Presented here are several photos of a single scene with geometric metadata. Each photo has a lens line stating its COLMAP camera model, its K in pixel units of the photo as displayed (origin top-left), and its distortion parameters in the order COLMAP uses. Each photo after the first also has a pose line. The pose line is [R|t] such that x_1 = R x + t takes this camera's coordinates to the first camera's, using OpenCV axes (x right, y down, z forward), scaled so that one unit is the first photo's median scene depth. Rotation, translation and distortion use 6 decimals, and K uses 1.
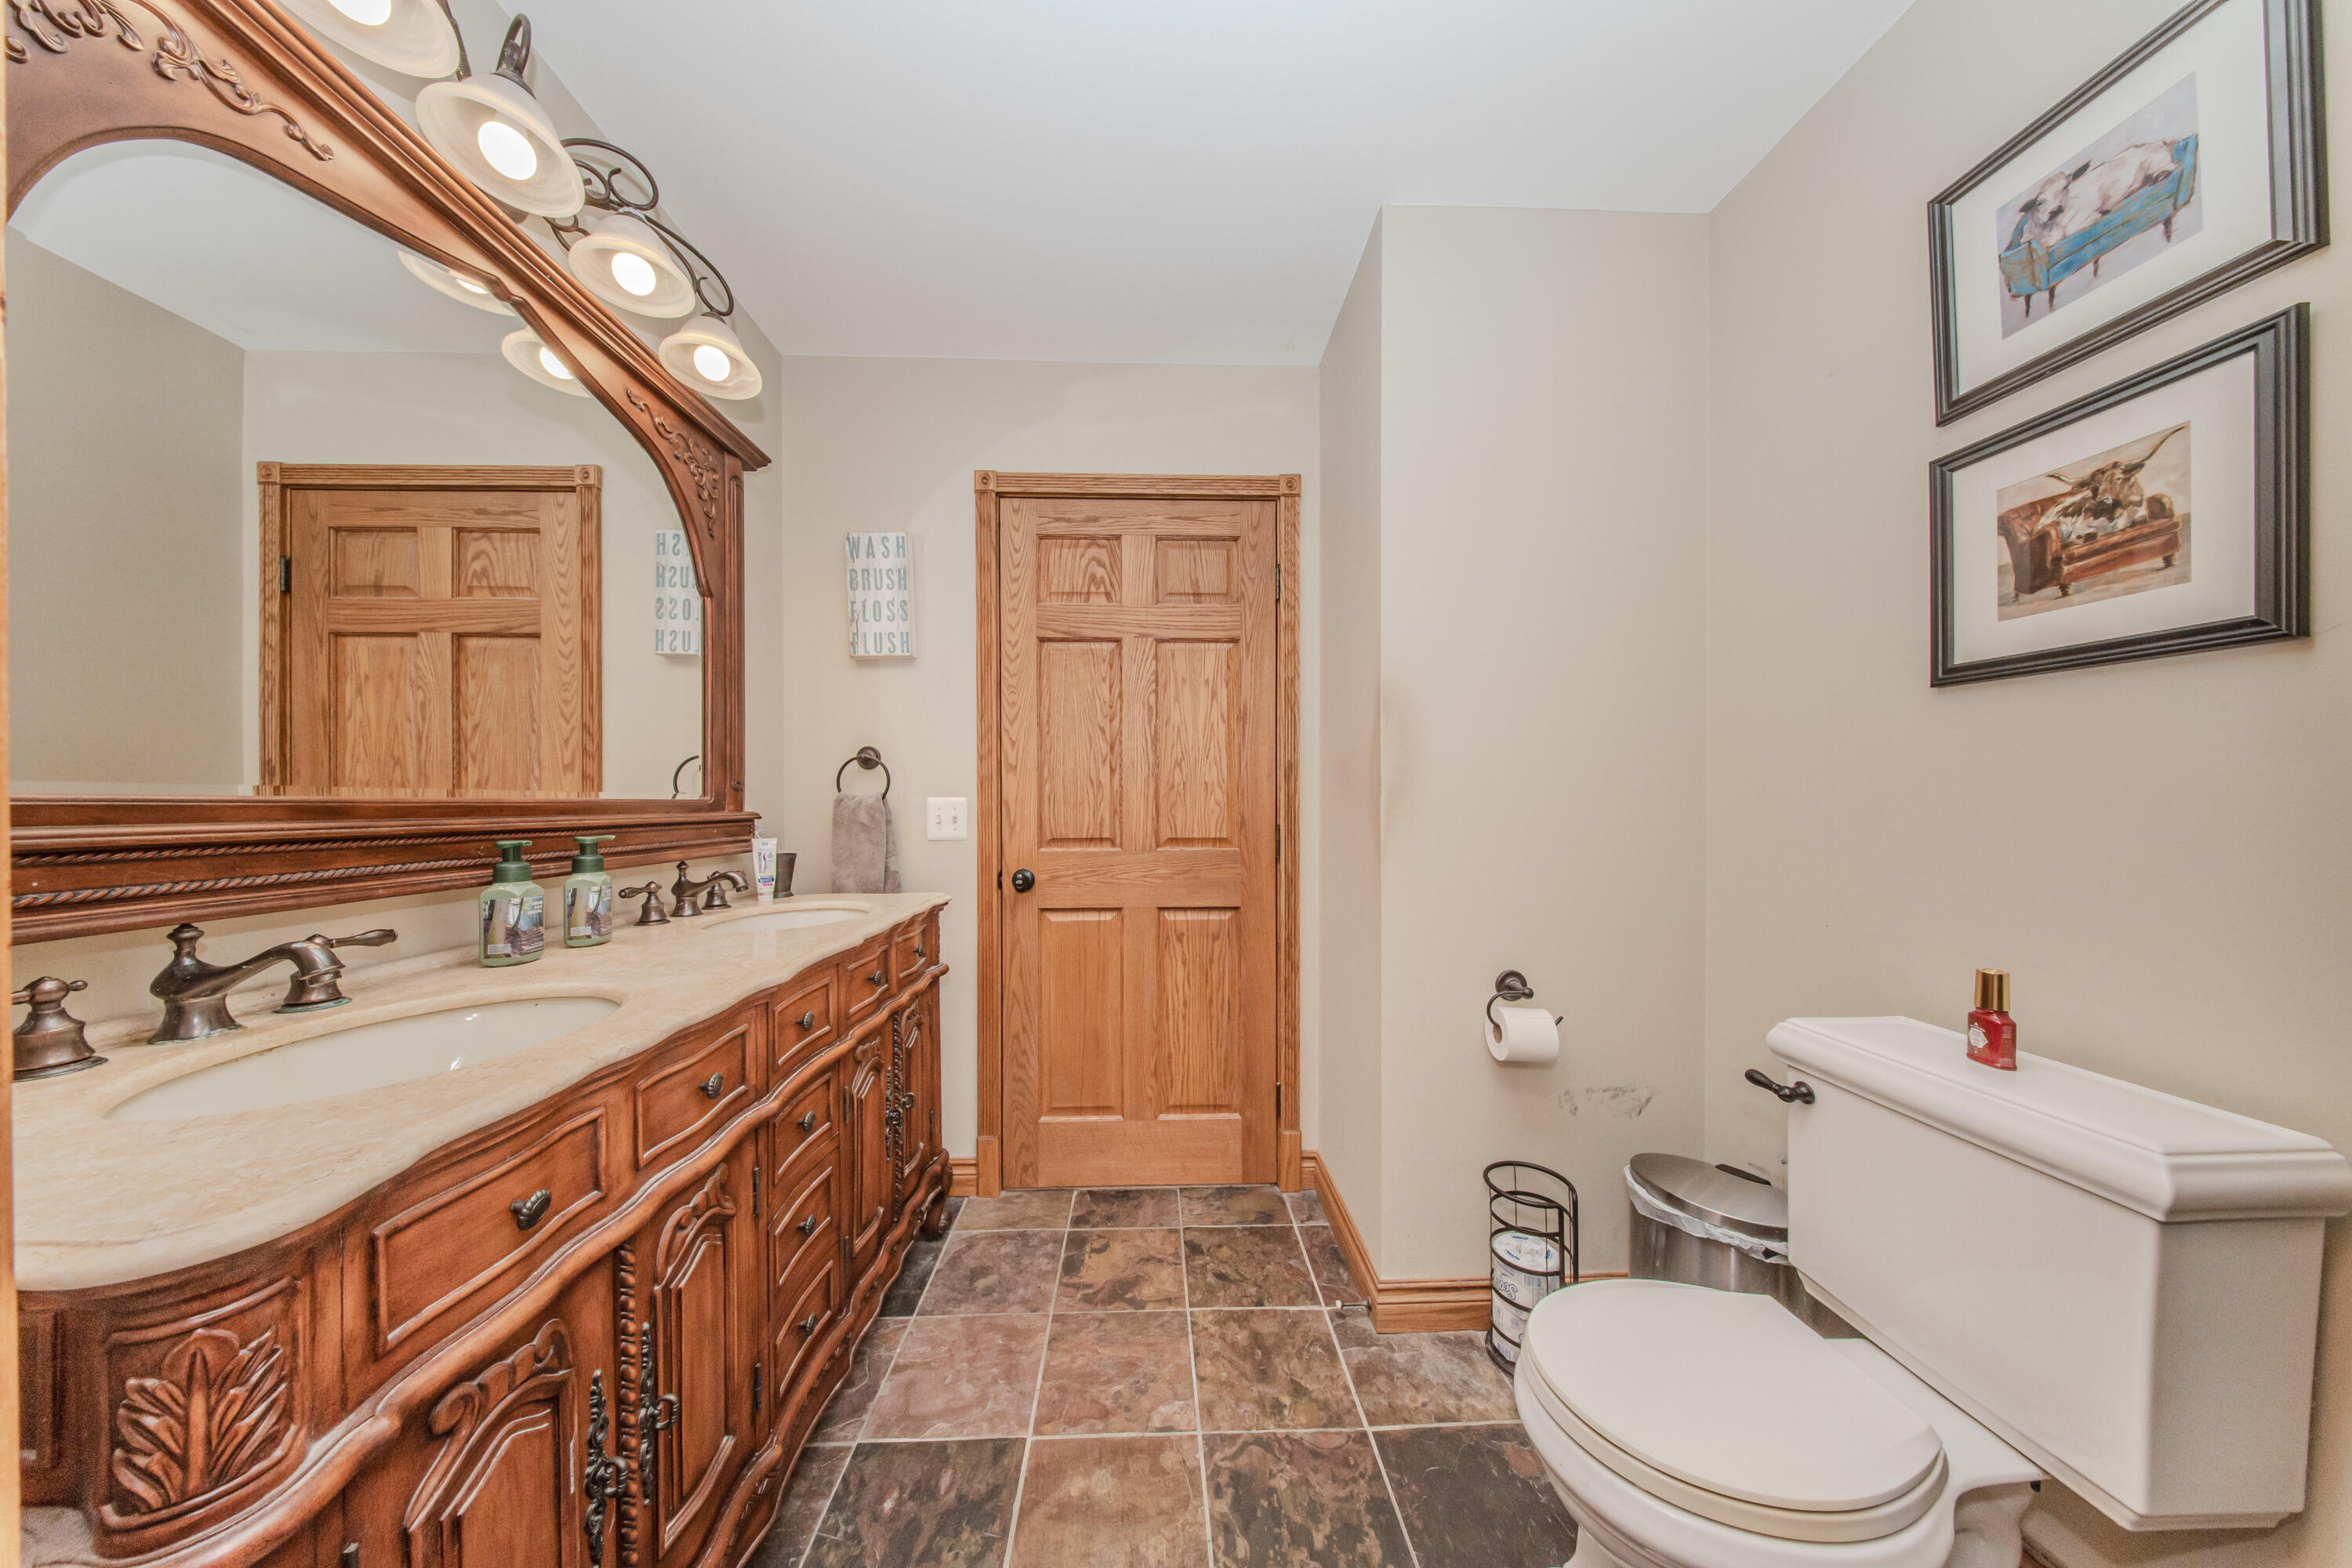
lens RADIAL K [[685.1, 0, 1159.3], [0, 685.1, 798.5], [0, 0, 1]] dist [0.001158, -0.002938]
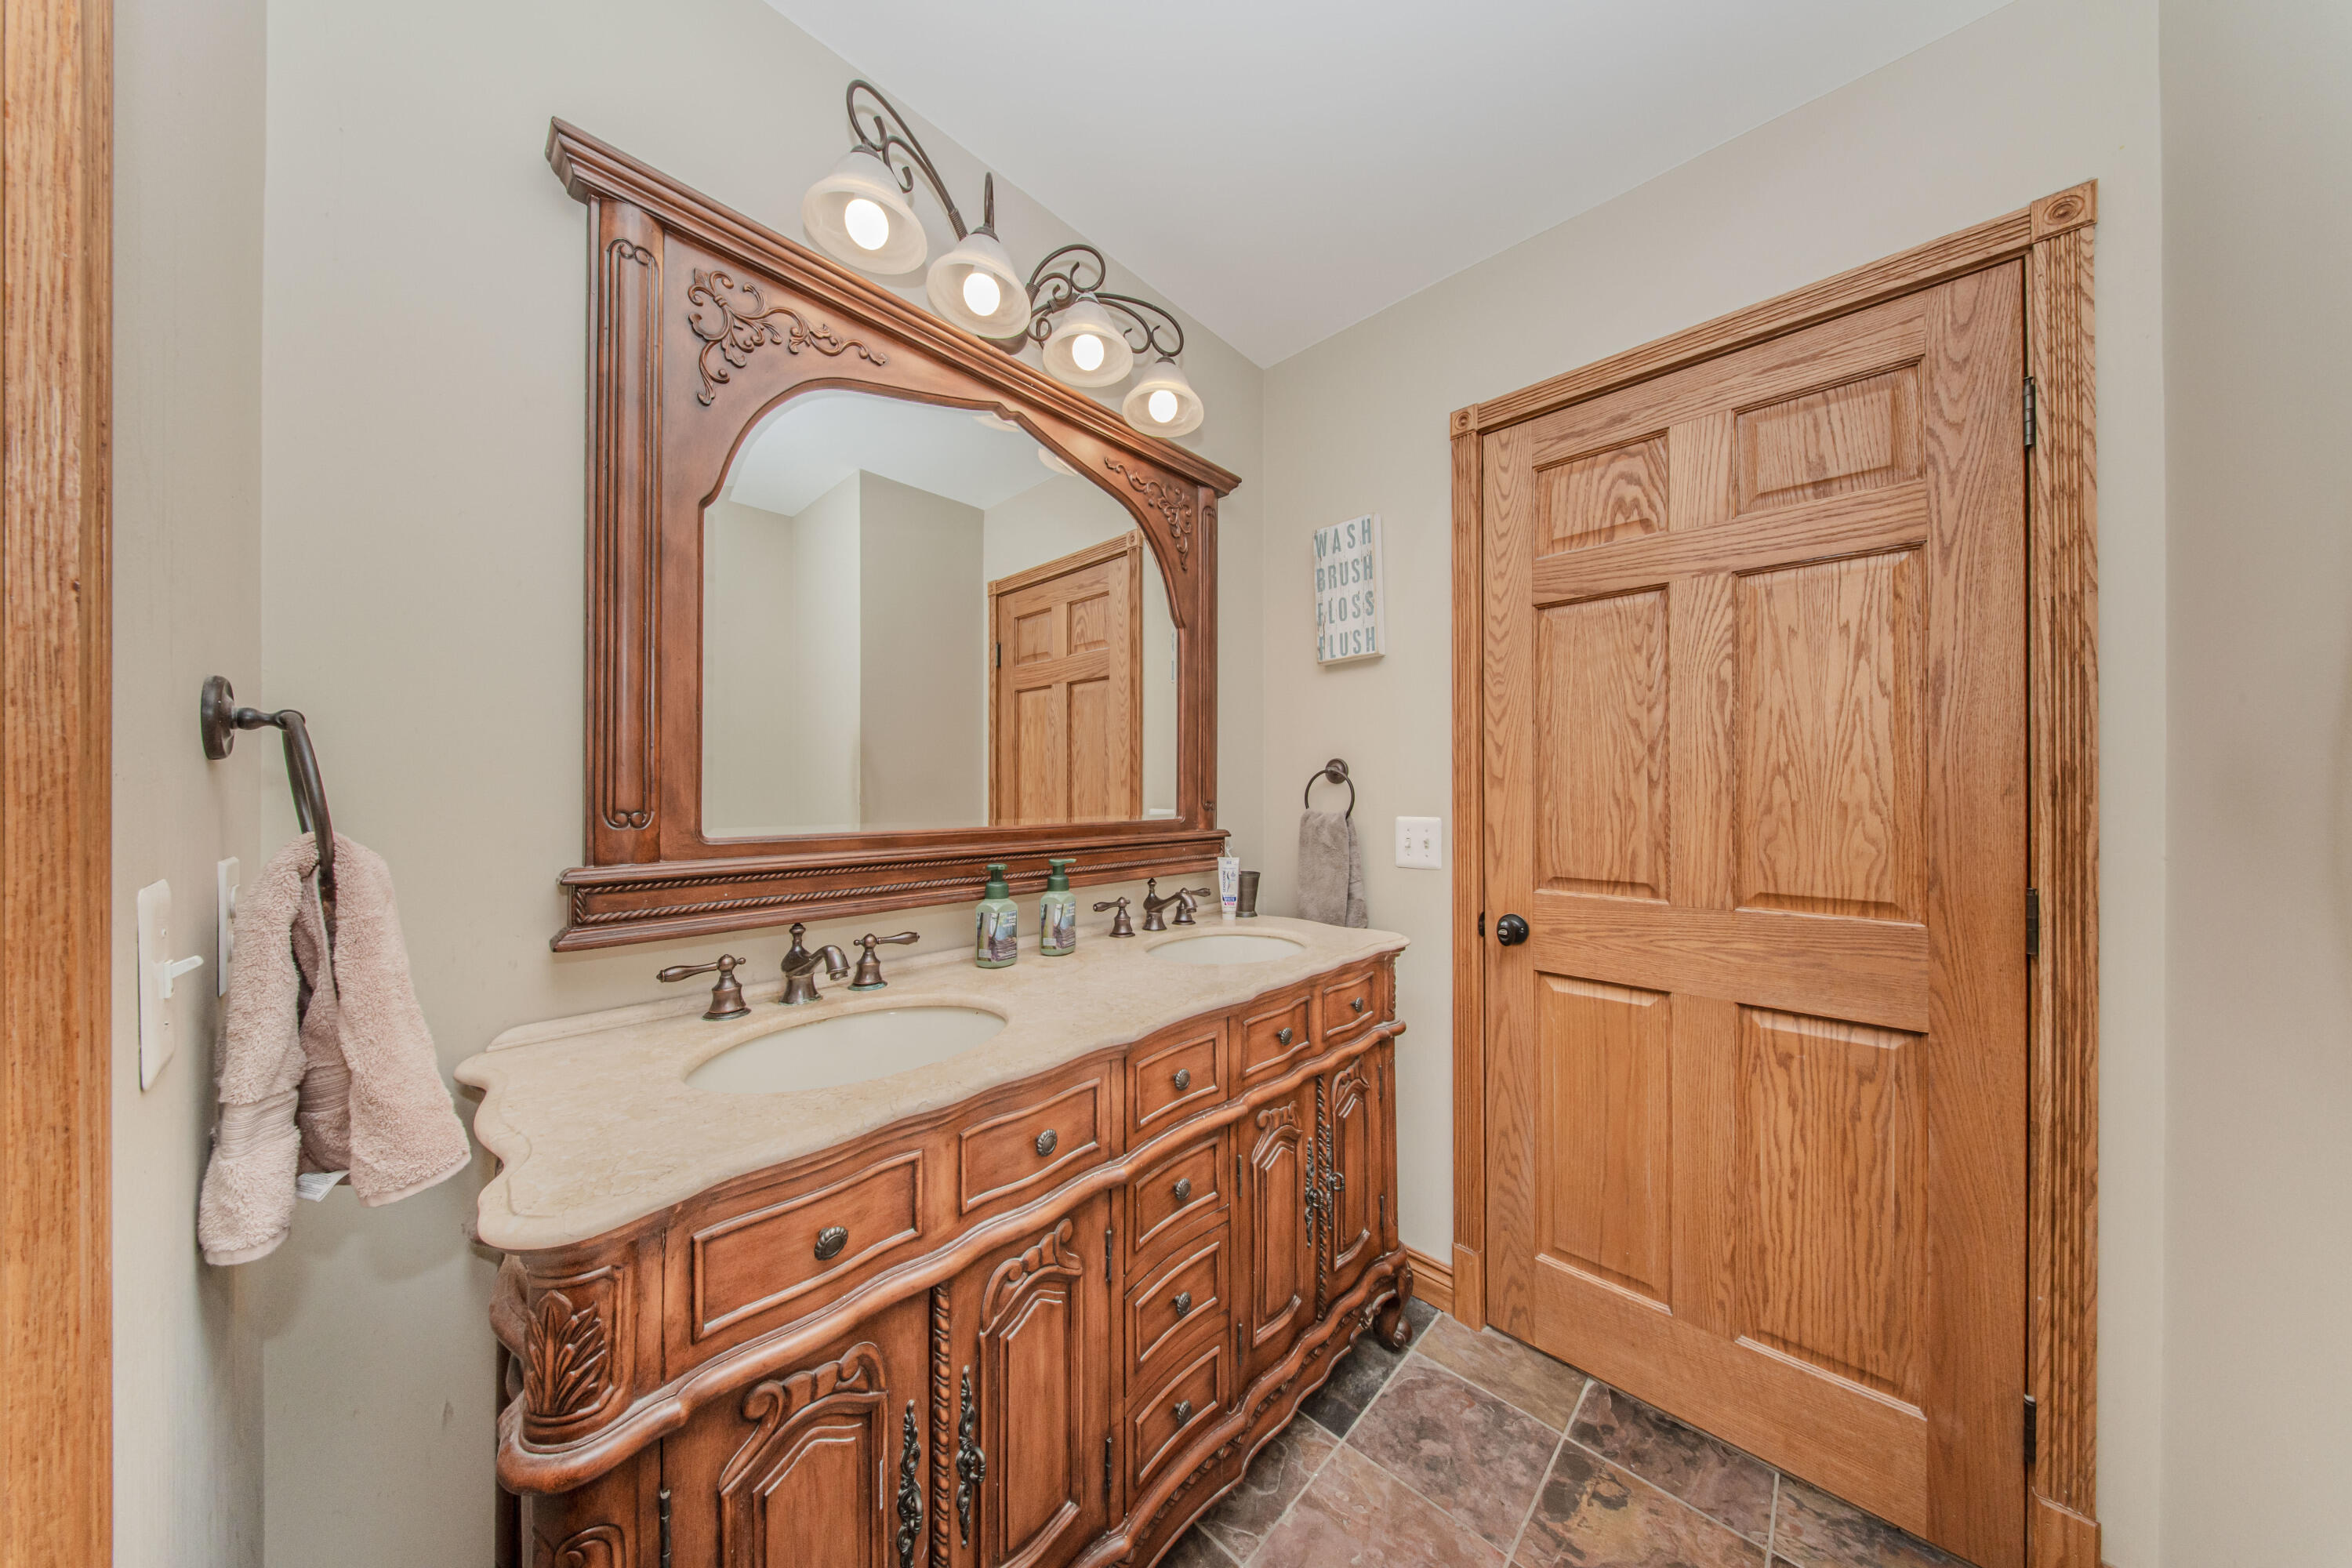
lens RADIAL K [[707.4, 0, 1175.3], [0, 707.4, 786.9], [0, 0, 1]] dist [0.008726, -0.006563]
pose [[0.712068, -0.004319, -0.702097, 0.089820], [0.005015, 0.999987, -0.001065, -0.040553], [0.702092, -0.002763, 0.712080, 0.185340]]
